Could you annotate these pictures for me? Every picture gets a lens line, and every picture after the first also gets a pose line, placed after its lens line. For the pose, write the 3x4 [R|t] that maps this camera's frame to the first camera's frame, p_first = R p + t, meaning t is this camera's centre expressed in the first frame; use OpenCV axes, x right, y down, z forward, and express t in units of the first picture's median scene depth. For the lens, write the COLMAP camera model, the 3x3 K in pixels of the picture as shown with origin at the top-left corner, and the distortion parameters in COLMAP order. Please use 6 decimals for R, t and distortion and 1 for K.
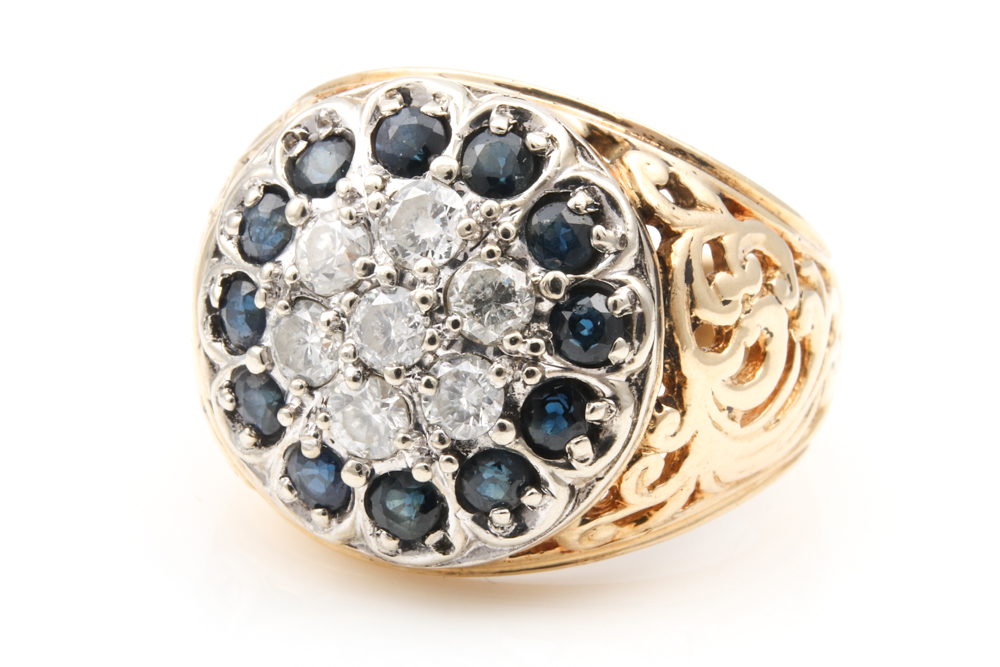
lens RADIAL K [[3311.7, 0, 500.0], [0, 3311.7, 333.5], [0, 0, 1]] dist [-0.005867, 0.048331]
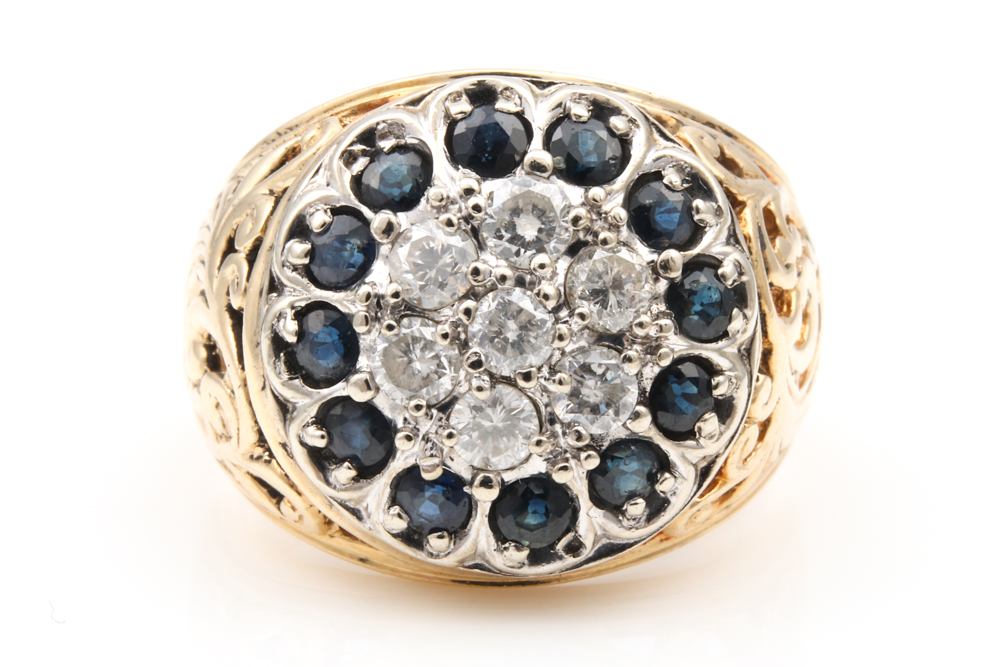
lens RADIAL K [[3311.7, 0, 500.0], [0, 3311.7, 333.5], [0, 0, 1]] dist [-0.005867, 0.048331]
pose [[0.934617, -0.136277, 0.328510, -0.352342], [0.147931, 0.988941, -0.010621, 0.008756], [-0.323430, 0.058523, 0.944441, 0.082060]]
